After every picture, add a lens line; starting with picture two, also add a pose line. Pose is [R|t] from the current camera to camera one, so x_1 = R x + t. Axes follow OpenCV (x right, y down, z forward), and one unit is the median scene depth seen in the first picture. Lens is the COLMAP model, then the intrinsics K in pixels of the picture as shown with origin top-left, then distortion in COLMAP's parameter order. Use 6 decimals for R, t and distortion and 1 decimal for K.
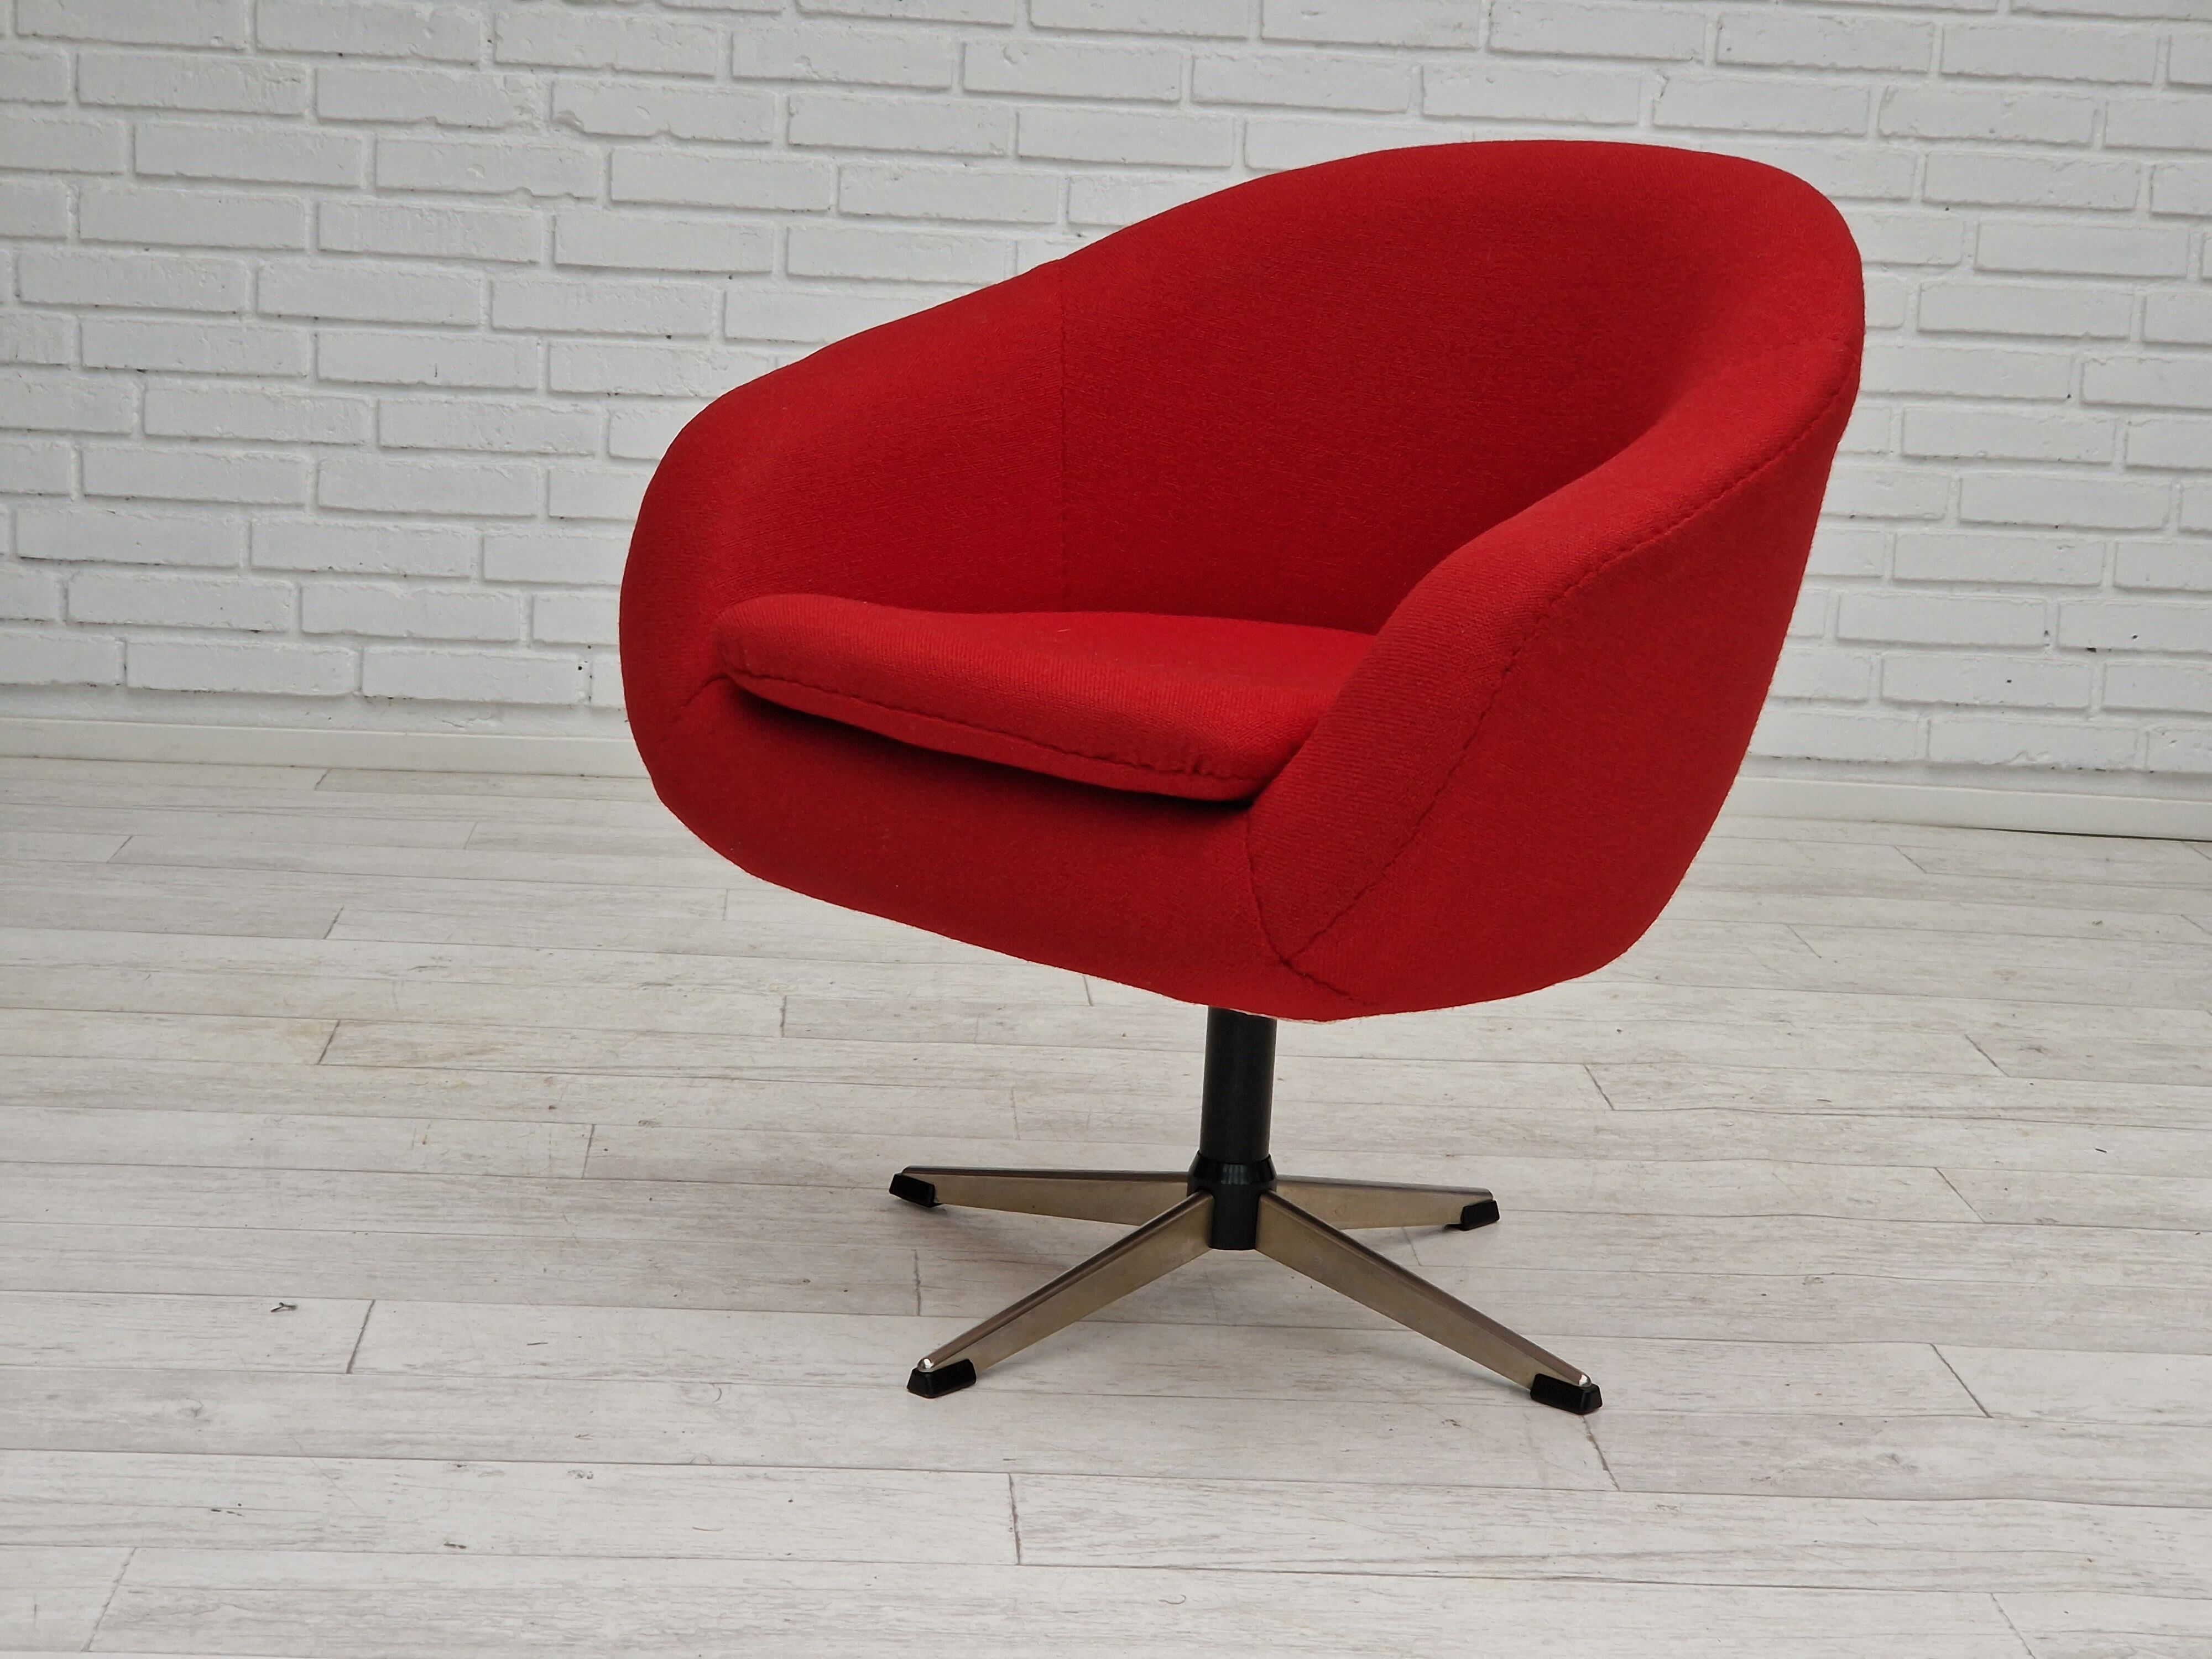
lens RADIAL K [[4230.4, 0, 1148.8], [0, 4230.4, 857.3], [0, 0, 1]] dist [0.027744, 0.543198]
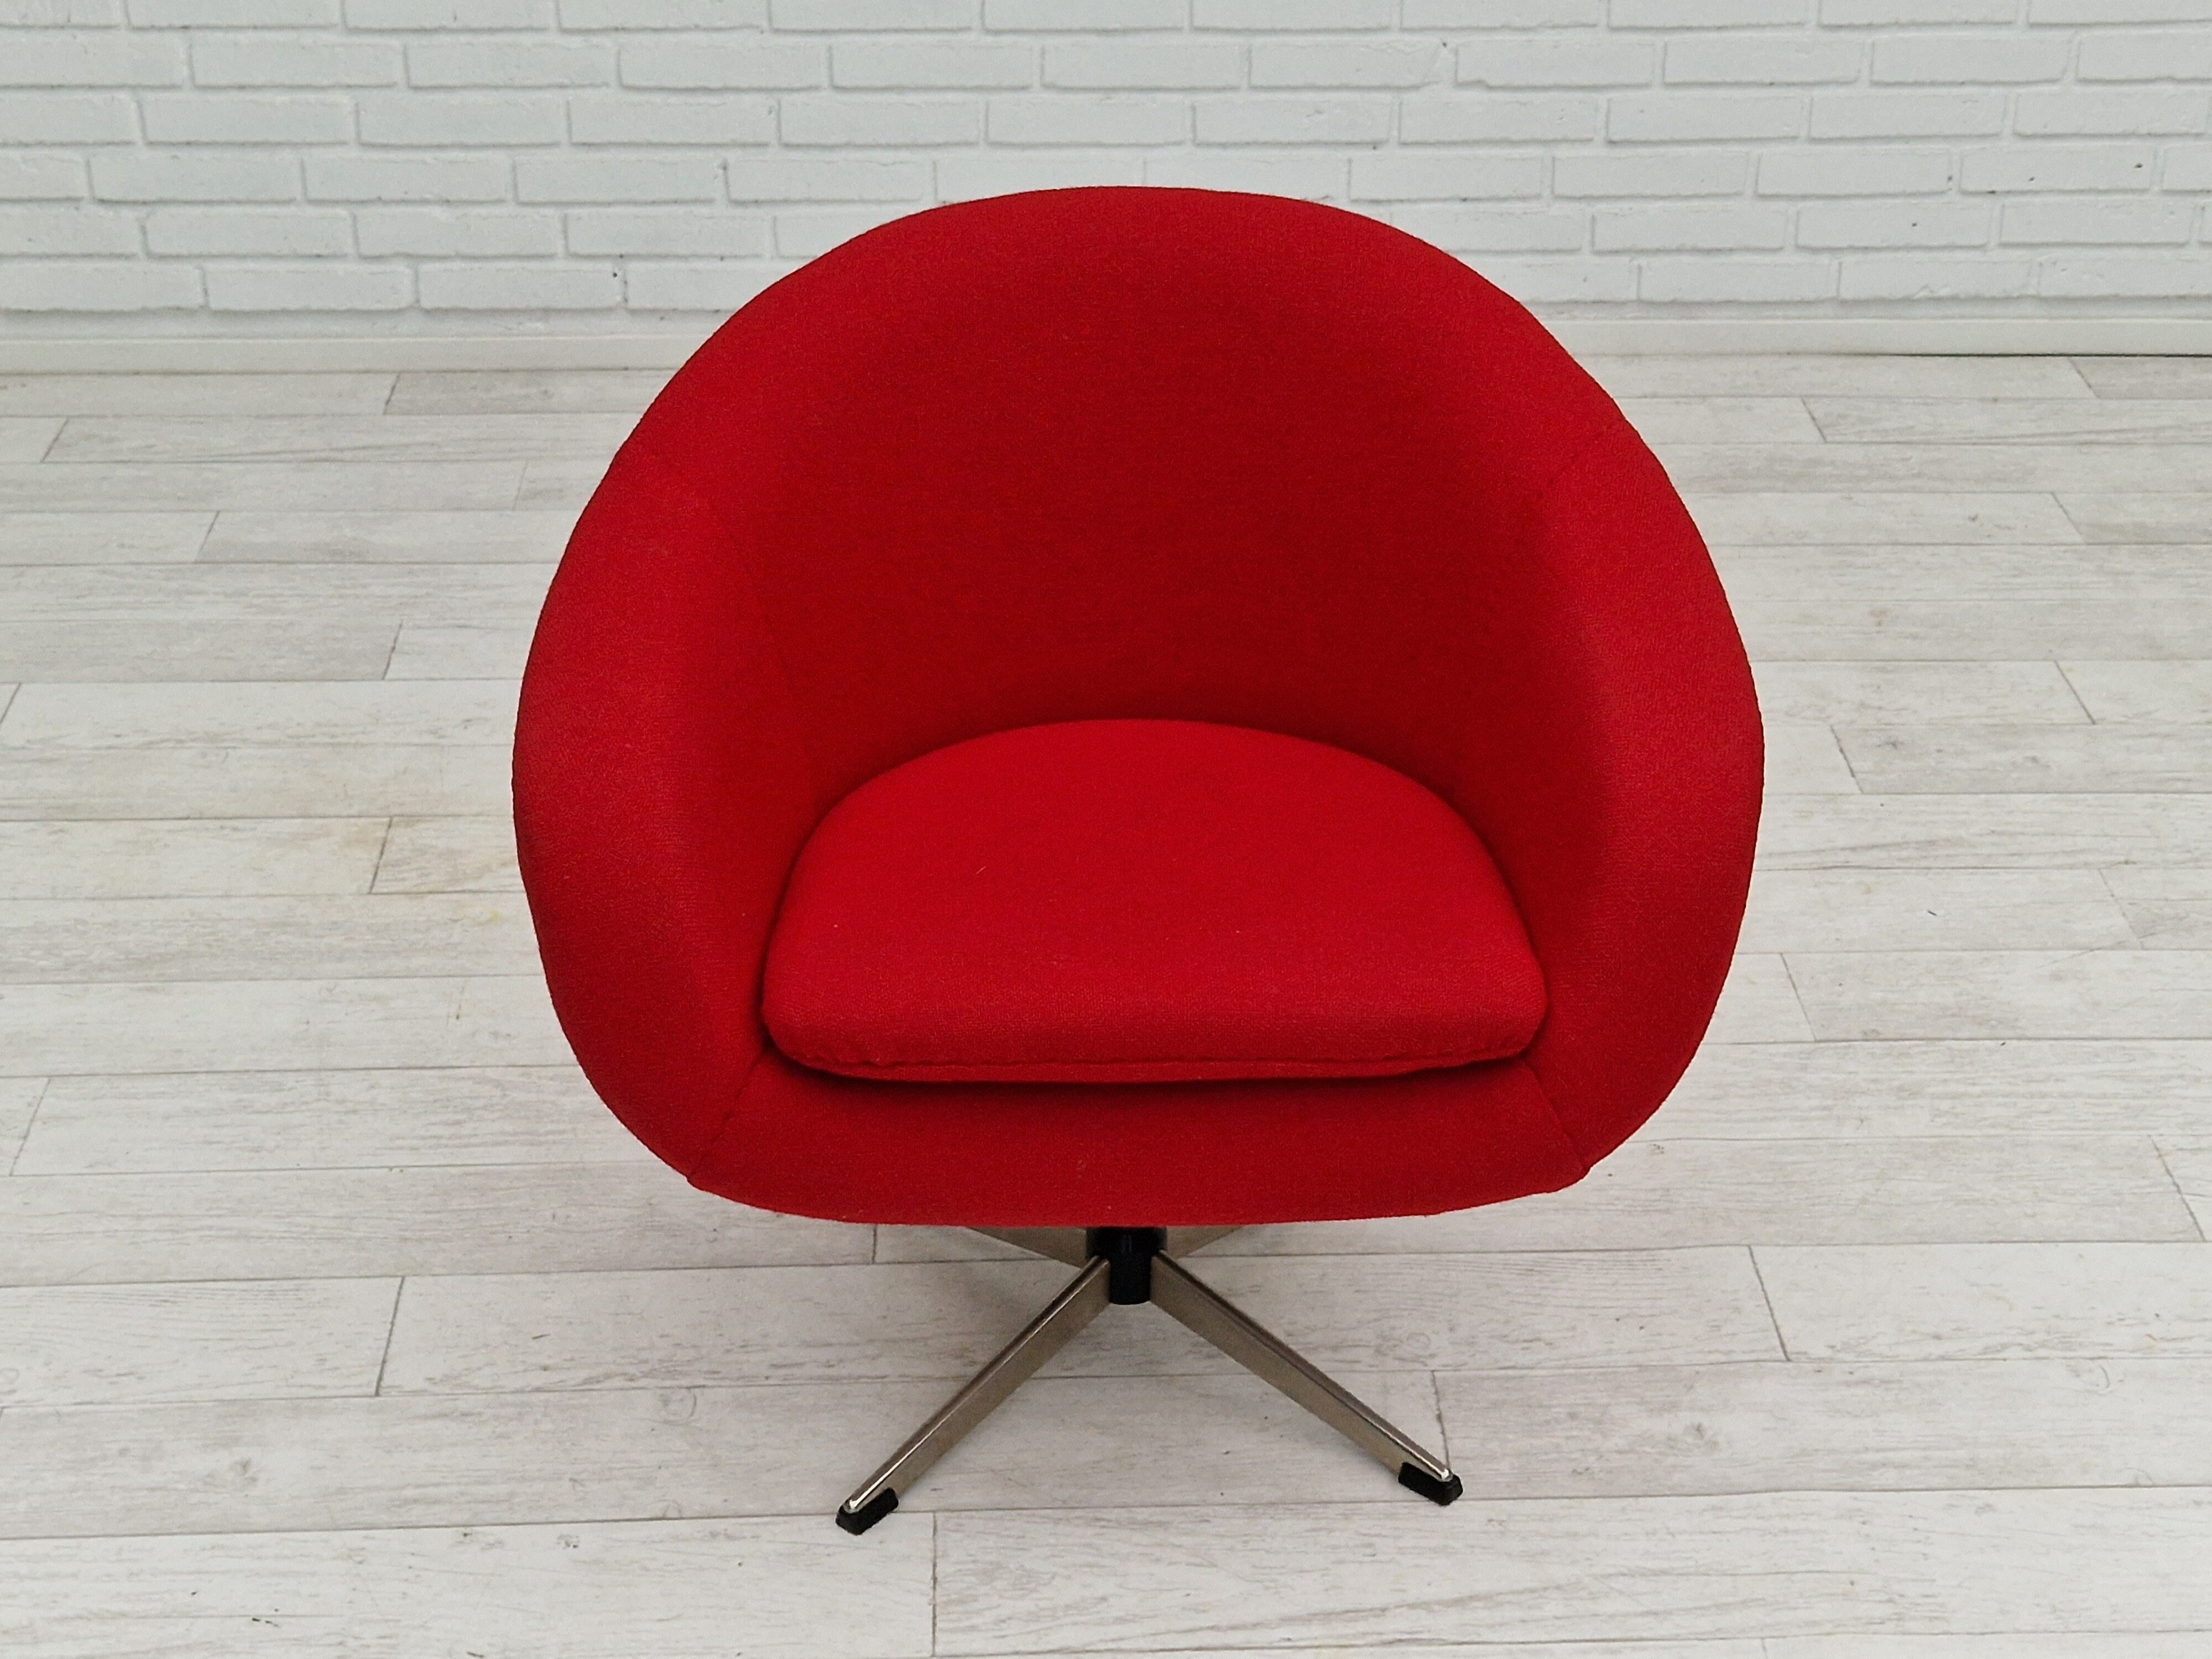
lens RADIAL K [[3583.5, 0, 1169.1], [0, 3583.5, 867.4], [0, 0, 1]] dist [0.120903, -0.187436]
pose [[0.998971, -0.028413, -0.035344, 0.046801], [0.037883, 0.951282, 0.305987, -0.212119], [0.024928, -0.307011, 0.951379, 0.068259]]
